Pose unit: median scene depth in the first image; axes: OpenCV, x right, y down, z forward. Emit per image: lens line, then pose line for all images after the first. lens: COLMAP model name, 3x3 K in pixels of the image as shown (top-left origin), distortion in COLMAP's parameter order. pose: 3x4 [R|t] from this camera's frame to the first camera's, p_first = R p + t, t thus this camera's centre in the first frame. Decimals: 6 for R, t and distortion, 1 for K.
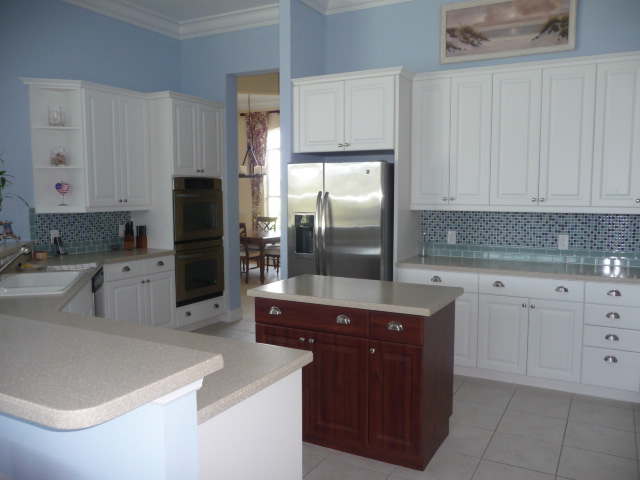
lens RADIAL K [[540.7, 0, 324.3], [0, 540.7, 245.7], [0, 0, 1]] dist [-0.020959, 0.005024]
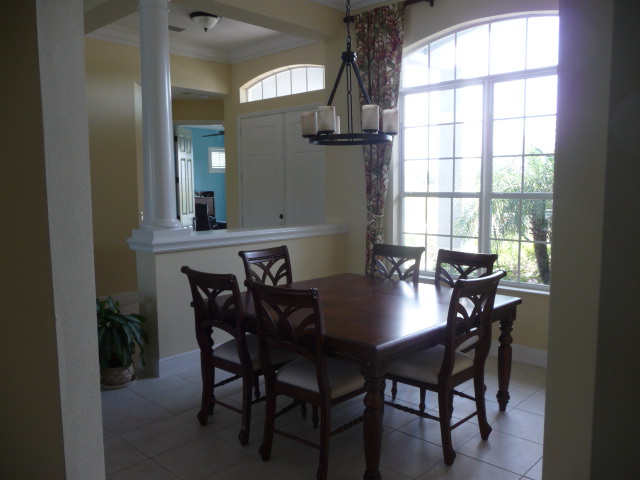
lens RADIAL K [[540.7, 0, 320.0], [0, 540.7, 240.7], [0, 0, 1]] dist [-0.020959, 0.005024]
pose [[0.967036, 0.015705, -0.254156, -0.055106], [-0.014681, 0.999875, 0.005926, -0.054445], [0.254218, -0.001999, 0.967145, 0.550248]]
